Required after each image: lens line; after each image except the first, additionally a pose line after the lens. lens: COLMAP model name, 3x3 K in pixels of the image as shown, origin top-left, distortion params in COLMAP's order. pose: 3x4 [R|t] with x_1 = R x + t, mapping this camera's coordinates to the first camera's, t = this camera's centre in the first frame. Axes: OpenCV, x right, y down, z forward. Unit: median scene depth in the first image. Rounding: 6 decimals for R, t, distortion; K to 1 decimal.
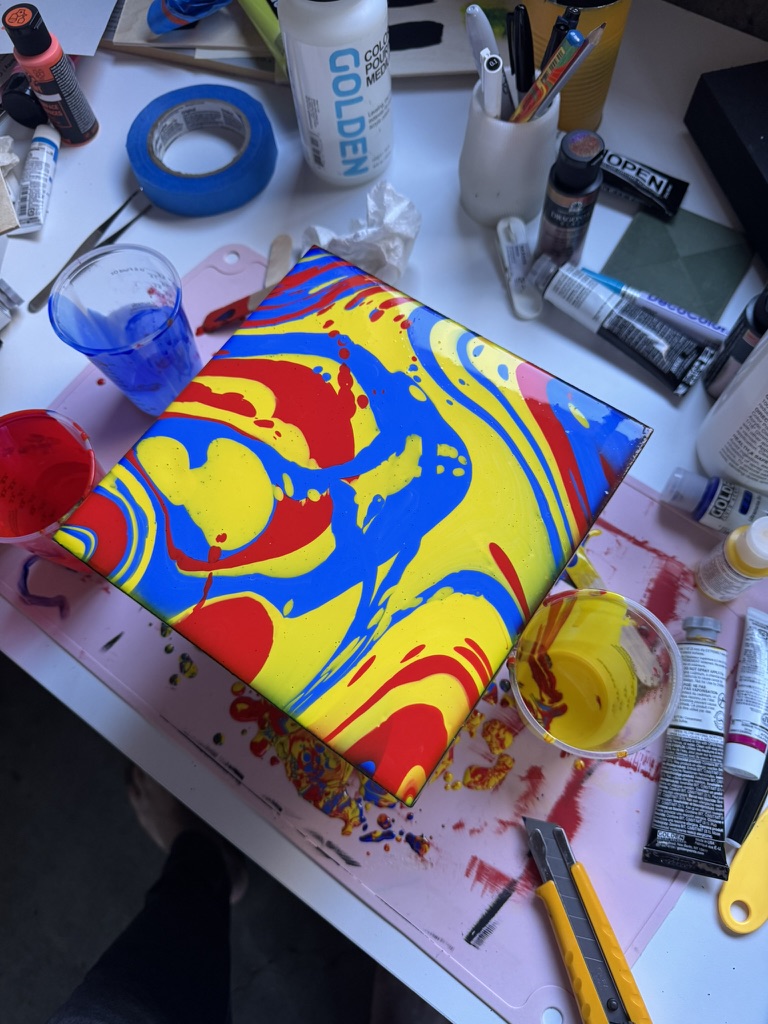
lens RADIAL K [[760.9, 0, 386.5], [0, 760.9, 517.8], [0, 0, 1]] dist [0.013803, -0.056701]
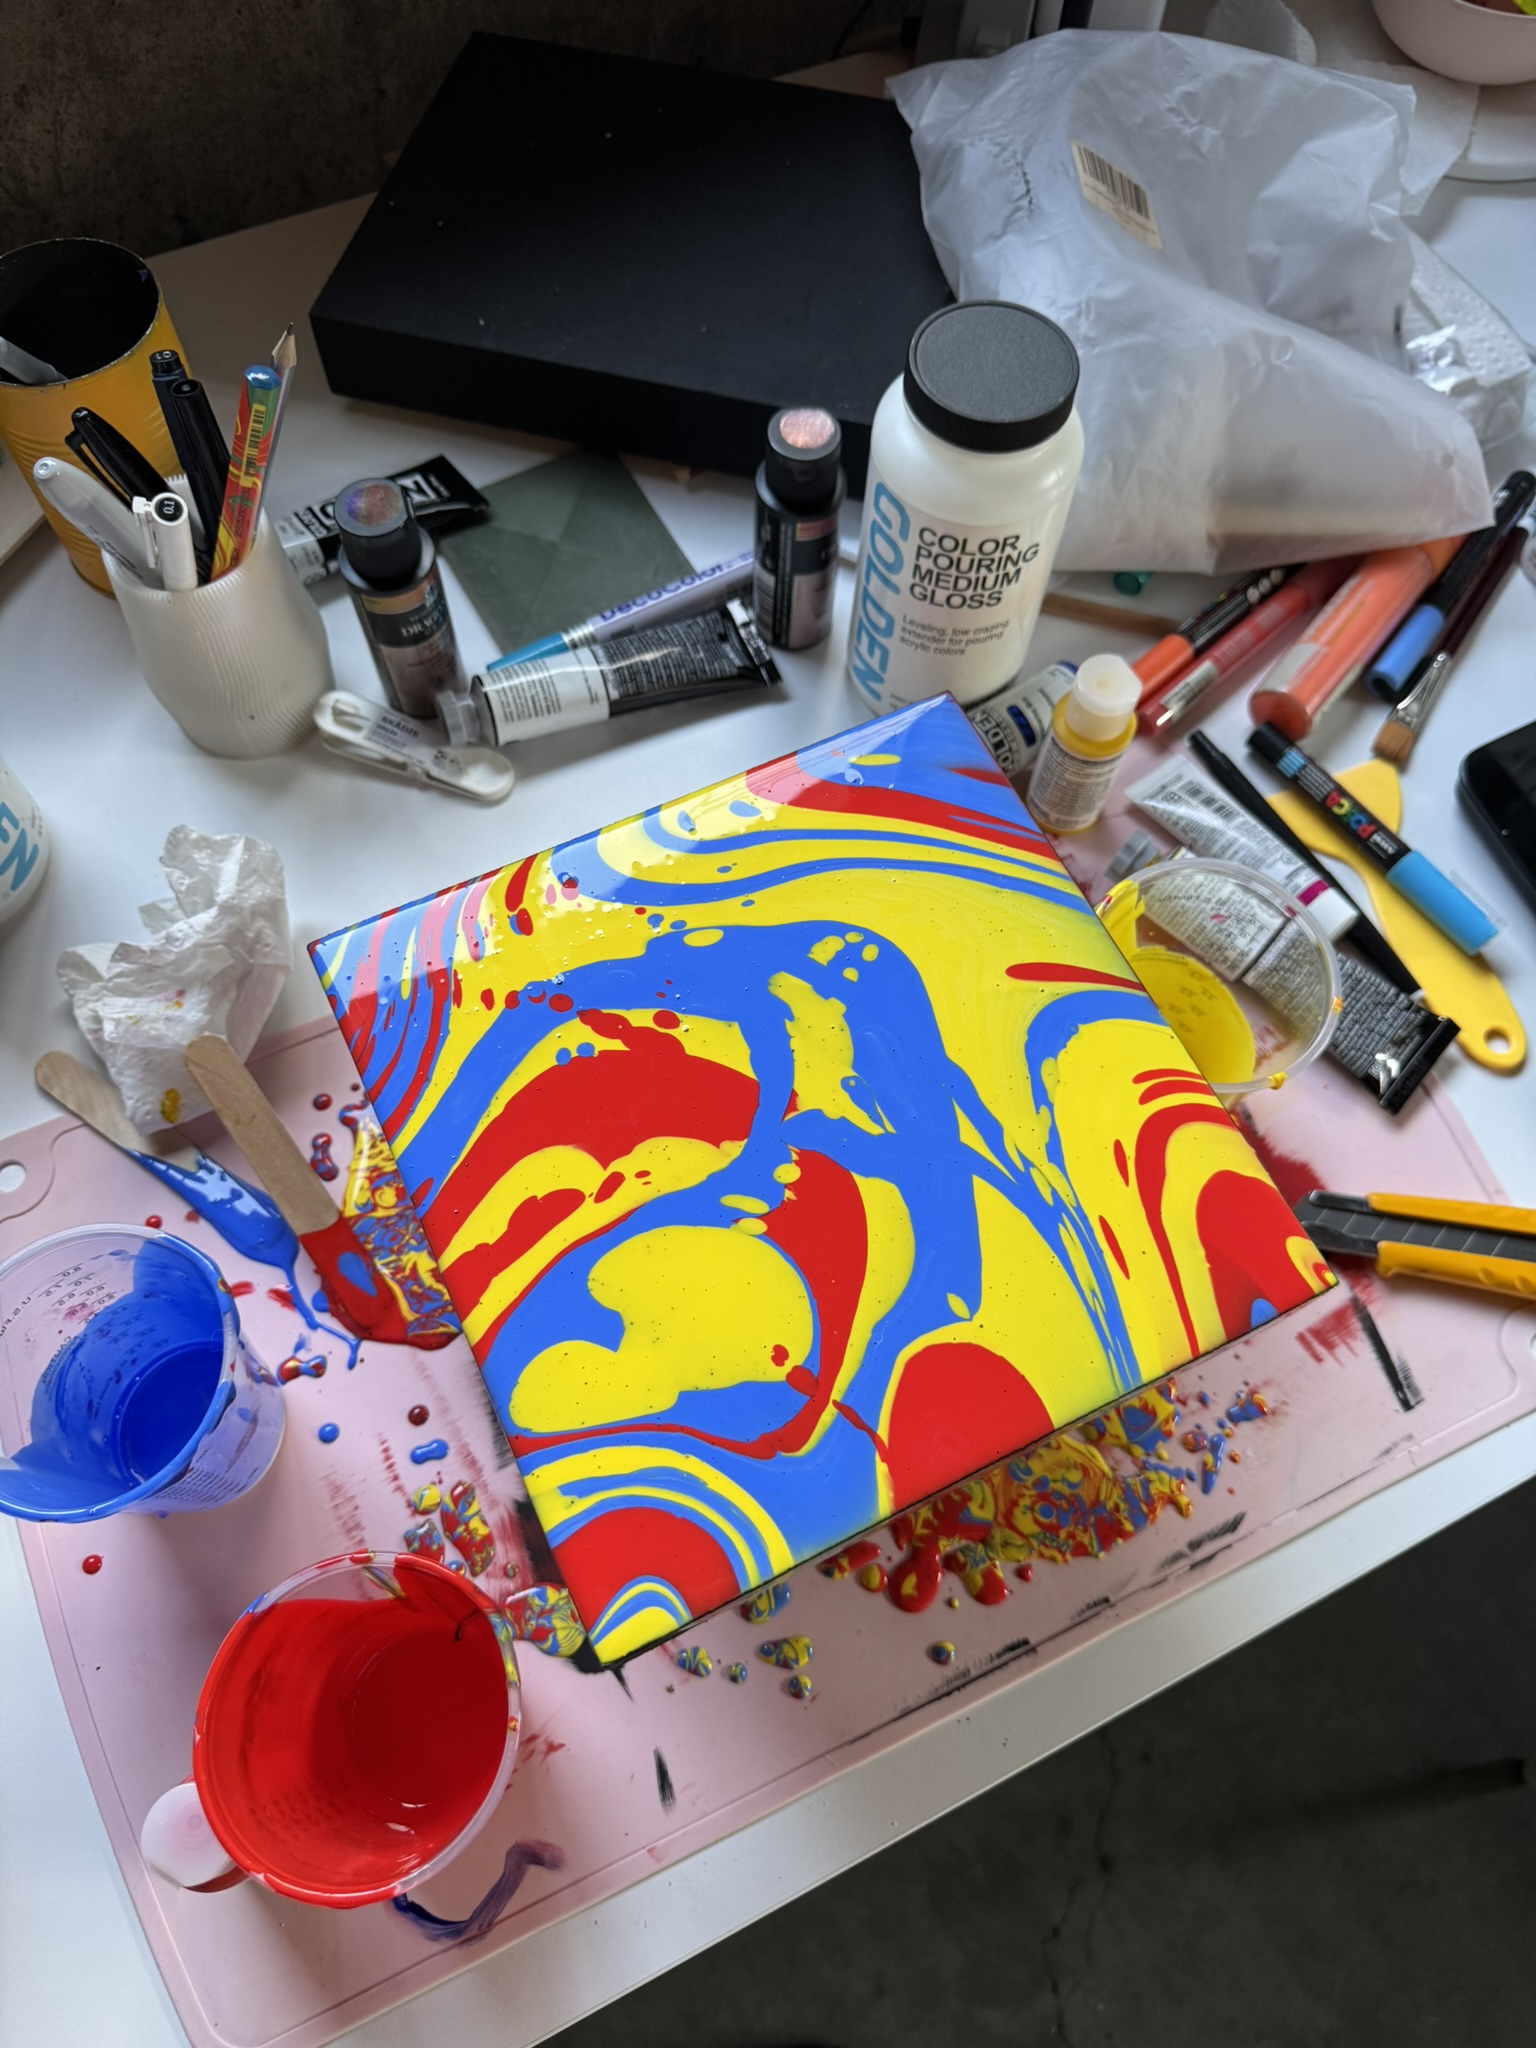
lens RADIAL K [[1521.9, 0, 746.9], [0, 1521.9, 1040.1], [0, 0, 1]] dist [0.013803, -0.056701]
pose [[0.473015, -0.770373, 0.427531, -0.478087], [0.799629, 0.579114, 0.158812, -0.268787], [-0.369934, 0.266745, 0.889942, 0.003624]]
